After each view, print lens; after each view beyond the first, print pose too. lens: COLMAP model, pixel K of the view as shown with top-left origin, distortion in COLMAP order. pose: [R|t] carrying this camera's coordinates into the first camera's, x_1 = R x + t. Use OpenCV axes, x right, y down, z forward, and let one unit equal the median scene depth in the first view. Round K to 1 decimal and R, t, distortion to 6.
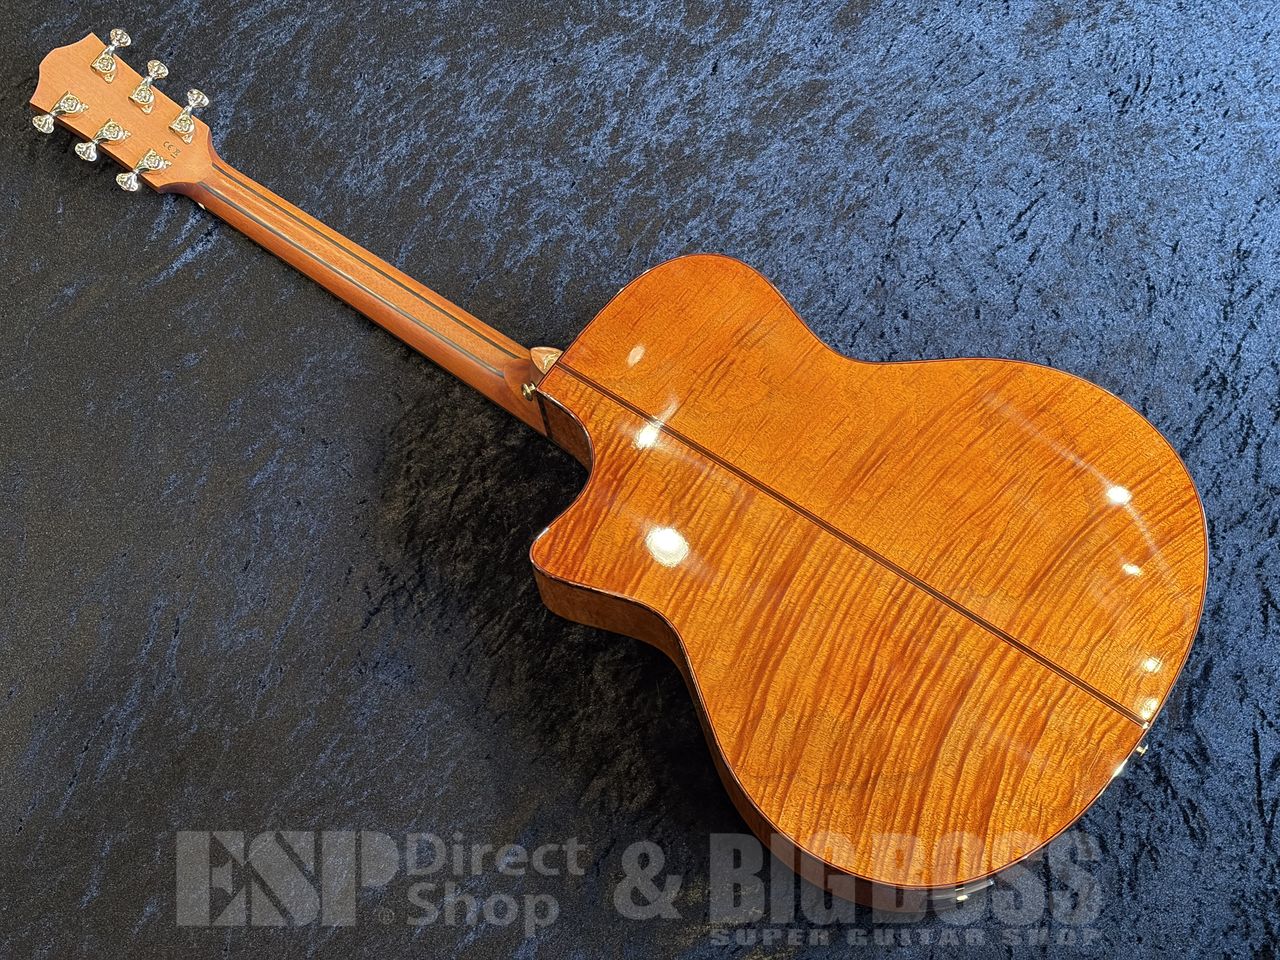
lens RADIAL K [[2073.5, 0, 634.0], [0, 2073.5, 481.6], [0, 0, 1]] dist [0.106211, 0.000000]
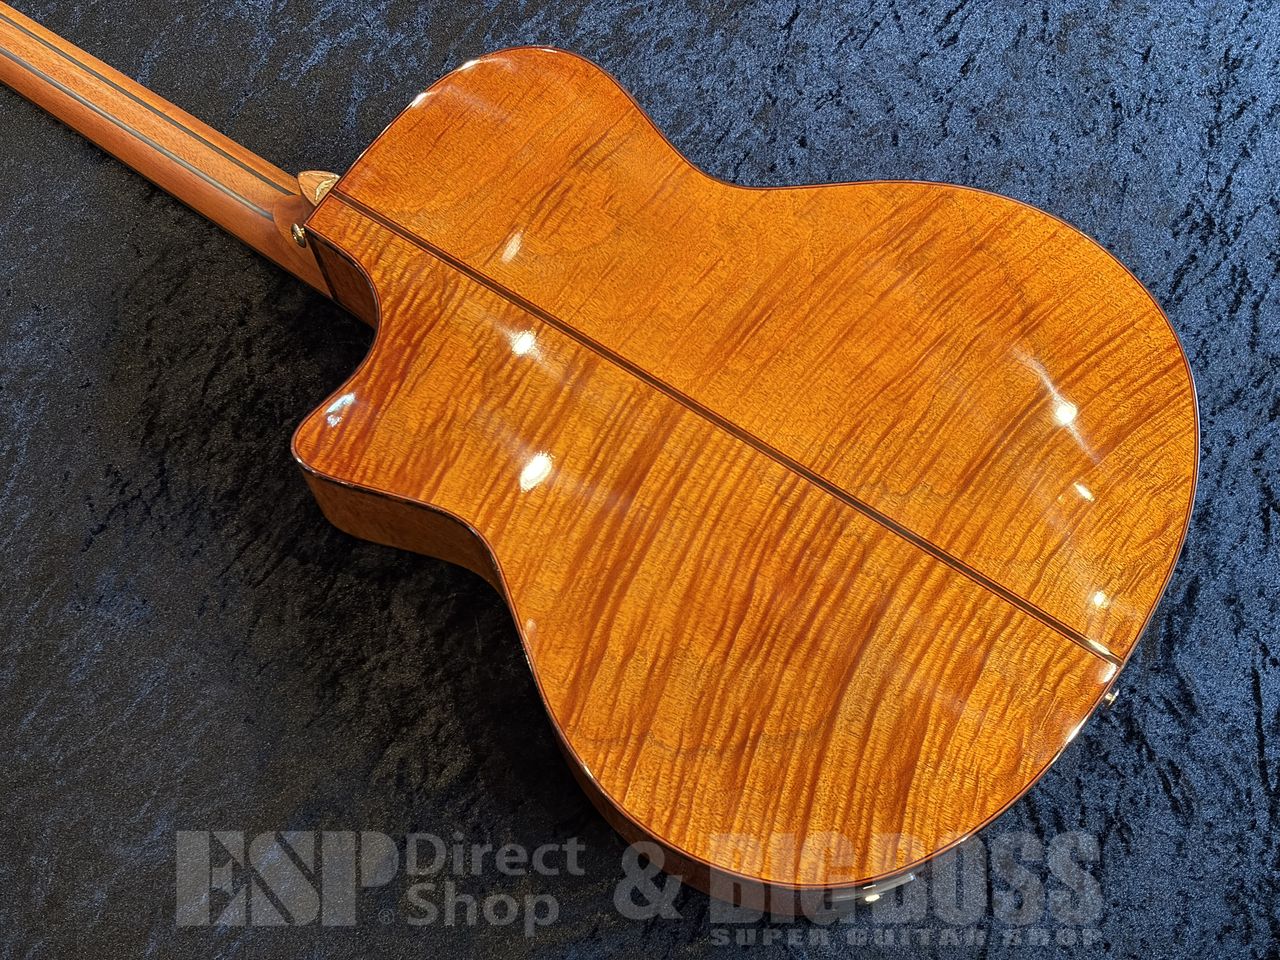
lens RADIAL K [[2073.5, 0, 644.7], [0, 2073.5, 519.4], [0, 0, 1]] dist [0.106211, 0.000000]
pose [[0.999279, -0.009578, 0.036732, 0.044122], [0.008219, 0.999283, 0.036966, 0.032193], [-0.037060, -0.036638, 0.998641, 0.234648]]
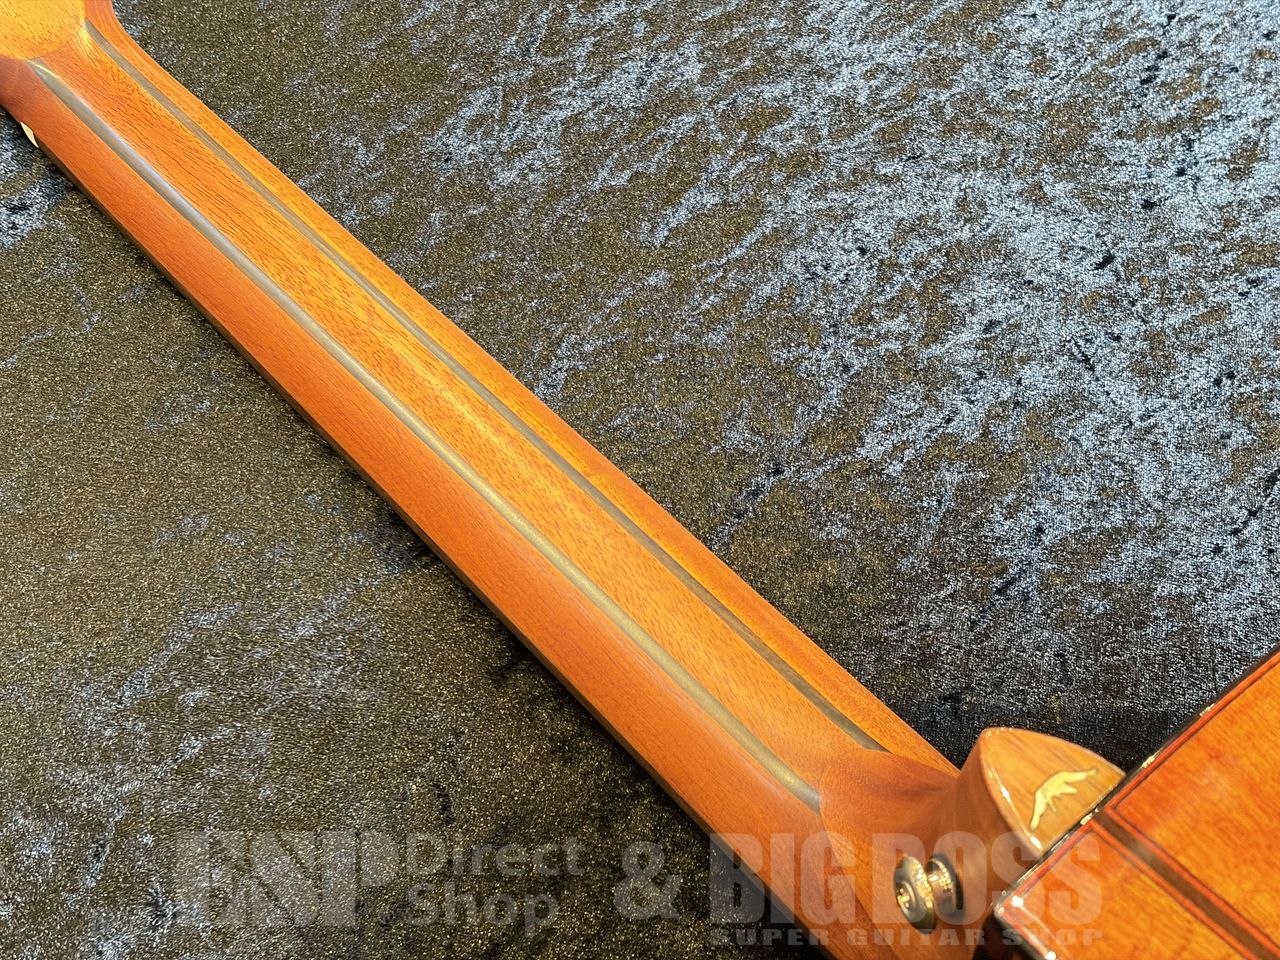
lens RADIAL K [[2073.5, 0, 633.3], [0, 2073.5, 474.9], [0, 0, 1]] dist [0.106211, 0.000000]
pose [[0.977221, 0.187440, -0.099524, -0.068275], [-0.202098, 0.965046, -0.166861, -0.042269], [0.064769, 0.183173, 0.980945, 0.725583]]
